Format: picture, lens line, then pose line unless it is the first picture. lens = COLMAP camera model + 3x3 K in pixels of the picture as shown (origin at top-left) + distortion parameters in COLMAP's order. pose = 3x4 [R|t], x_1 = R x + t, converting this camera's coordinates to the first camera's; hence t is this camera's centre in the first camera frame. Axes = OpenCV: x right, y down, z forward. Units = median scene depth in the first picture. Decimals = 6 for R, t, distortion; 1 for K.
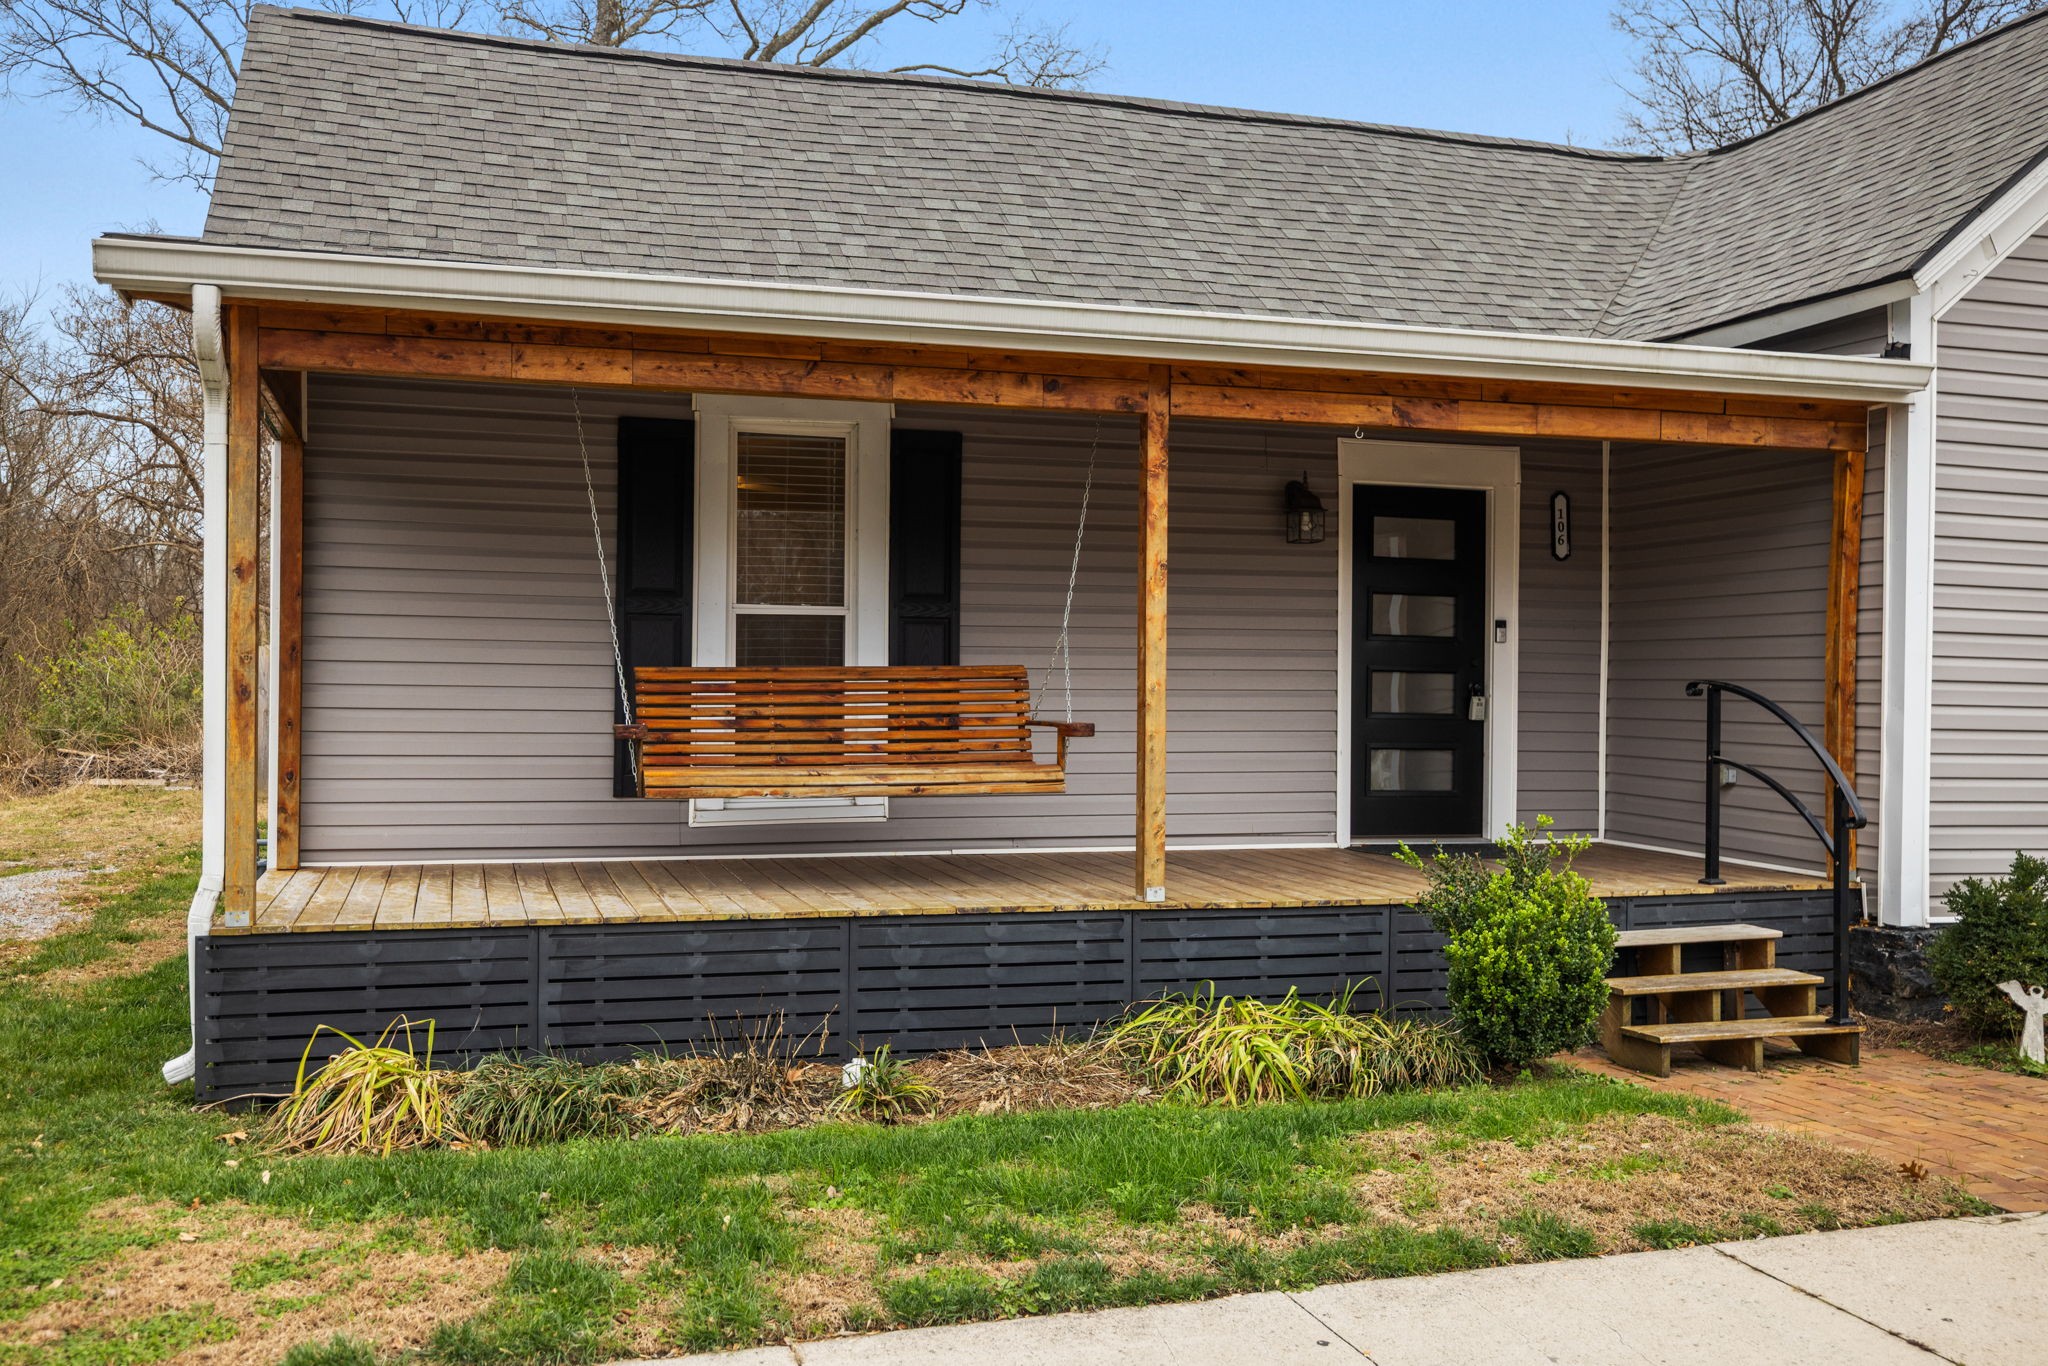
lens RADIAL K [[1886.6, 0, 999.4], [0, 1886.6, 726.6], [0, 0, 1]] dist [0.005300, 0.000000]
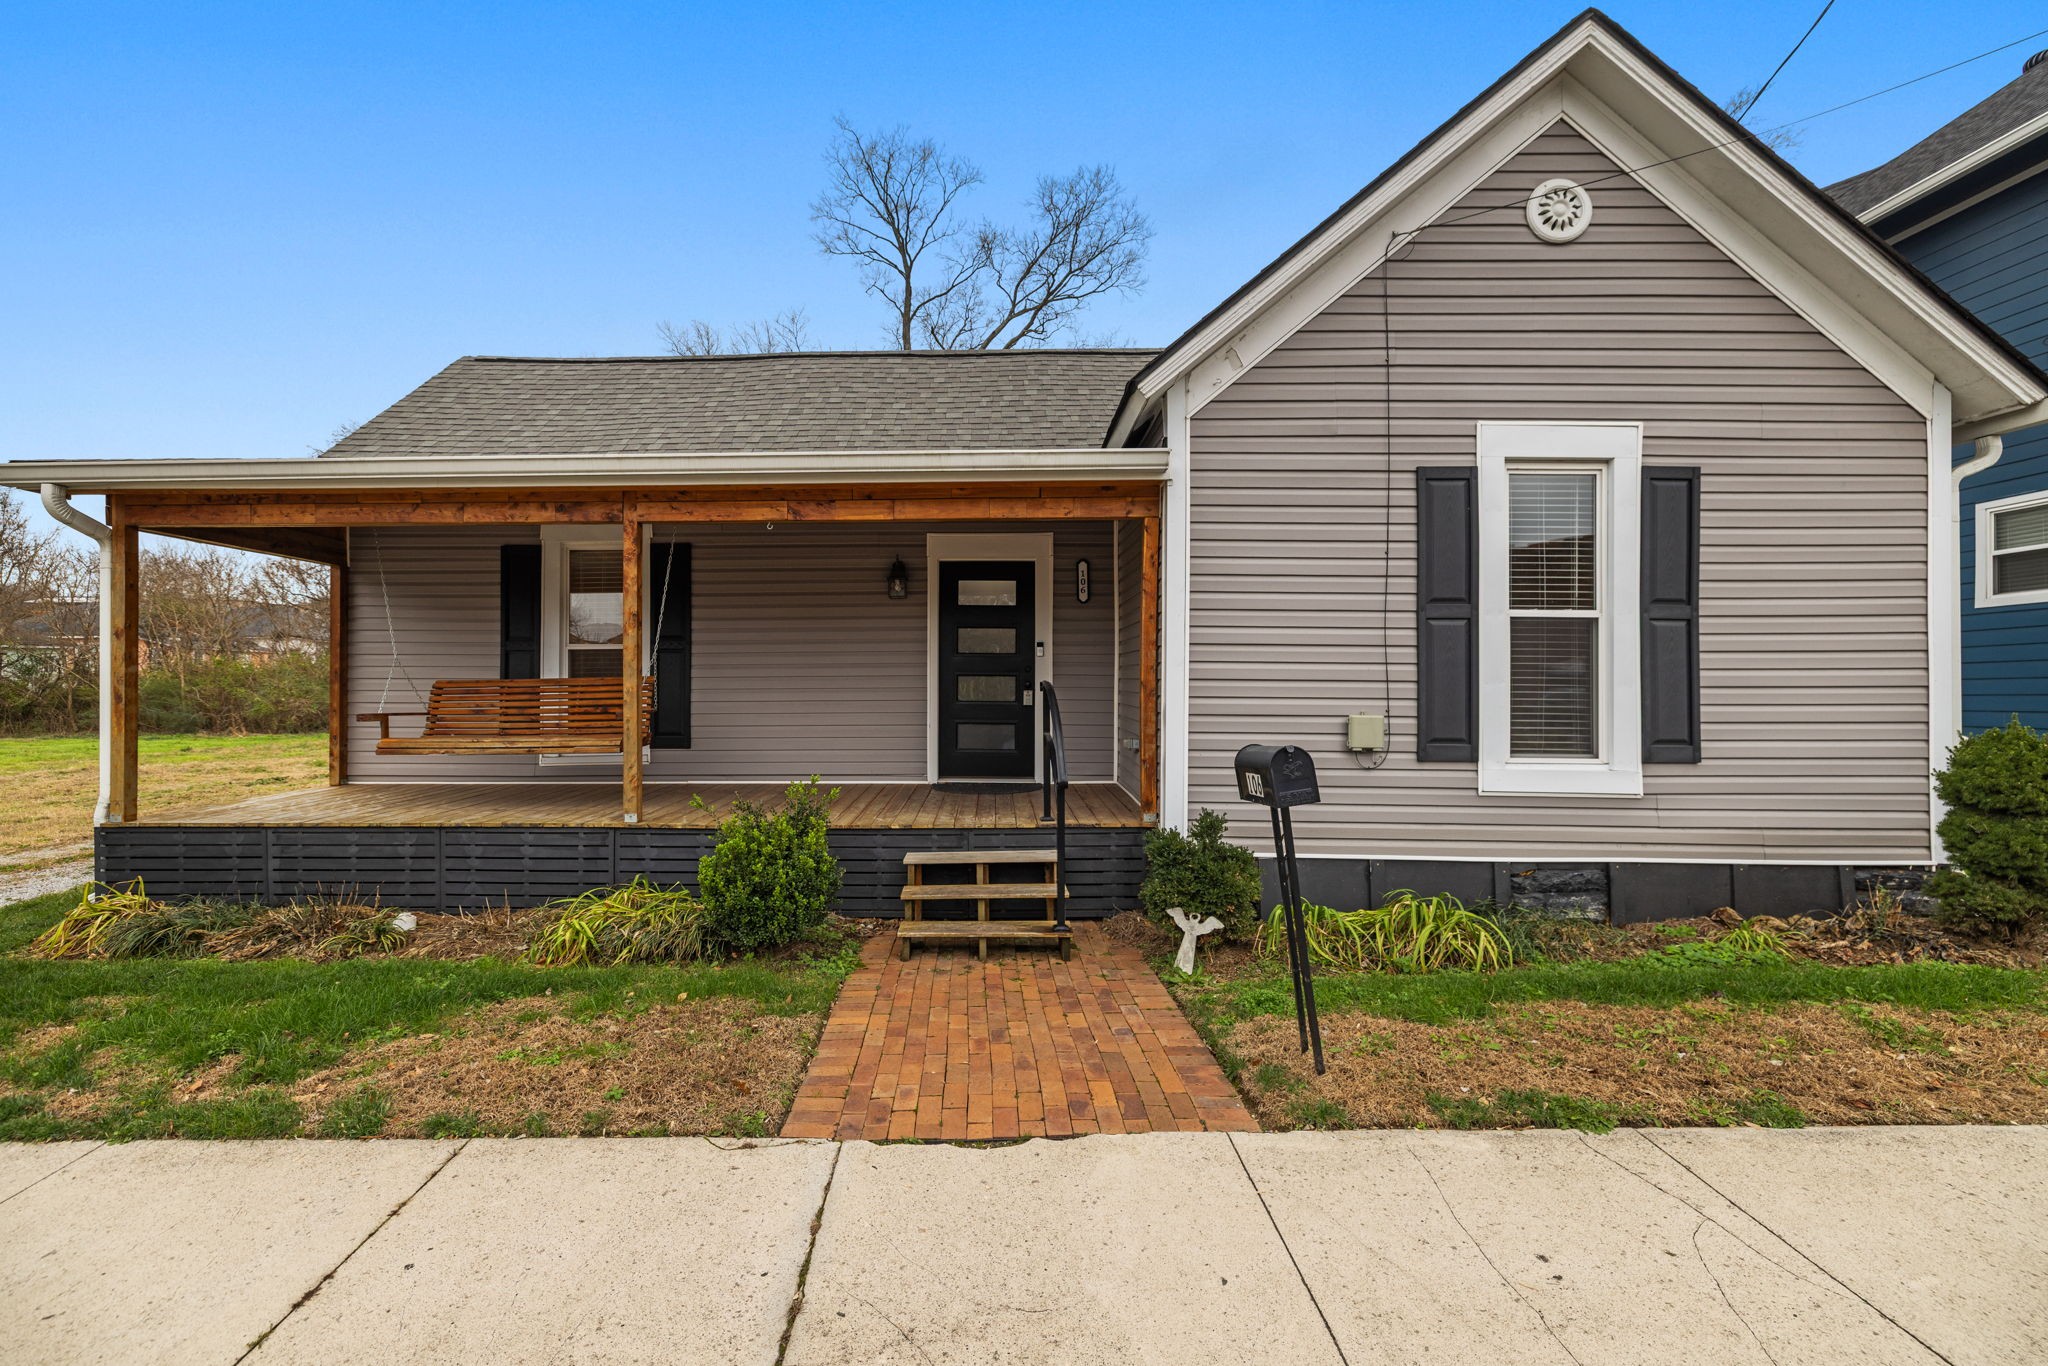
lens RADIAL K [[875.3, 0, 1028.3], [0, 875.3, 683.6], [0, 0, 1]] dist [0.001078, 0.000935]
pose [[0.948892, -0.010060, -0.315440, 0.642462], [0.004528, 0.999823, -0.018266, -0.010783], [0.315567, 0.015904, 0.948770, 0.394136]]
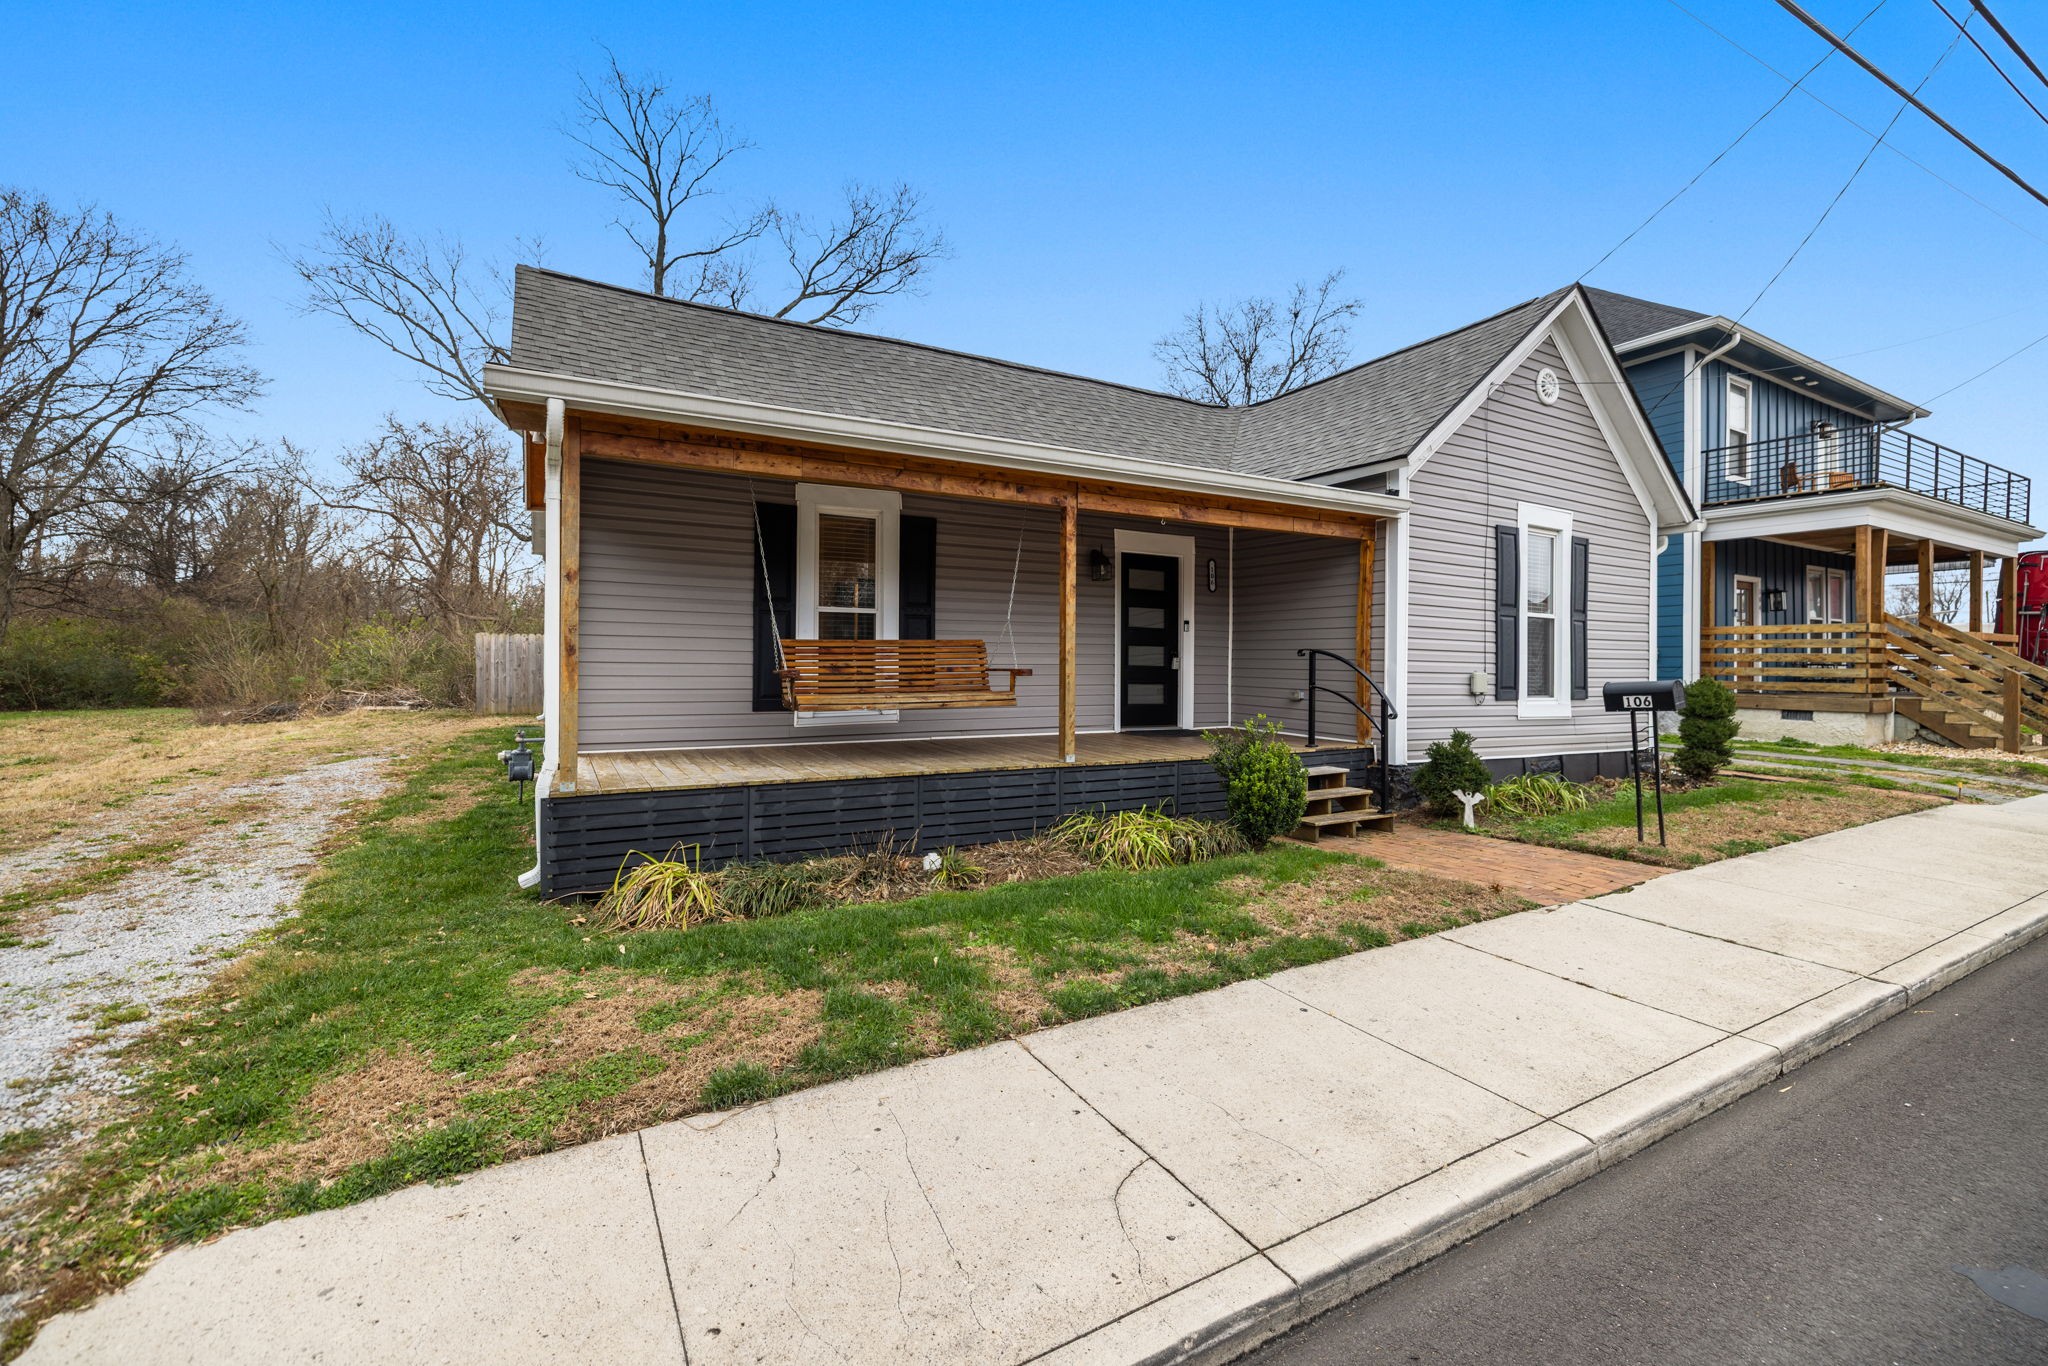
lens RADIAL K [[875.3, 0, 1019.9], [0, 875.3, 674.7], [0, 0, 1]] dist [0.001078, 0.000935]
pose [[0.976831, -0.002892, 0.213994, -0.156607], [0.003598, 0.999989, -0.002908, 0.006384], [-0.213983, 0.003611, 0.976831, 0.144682]]
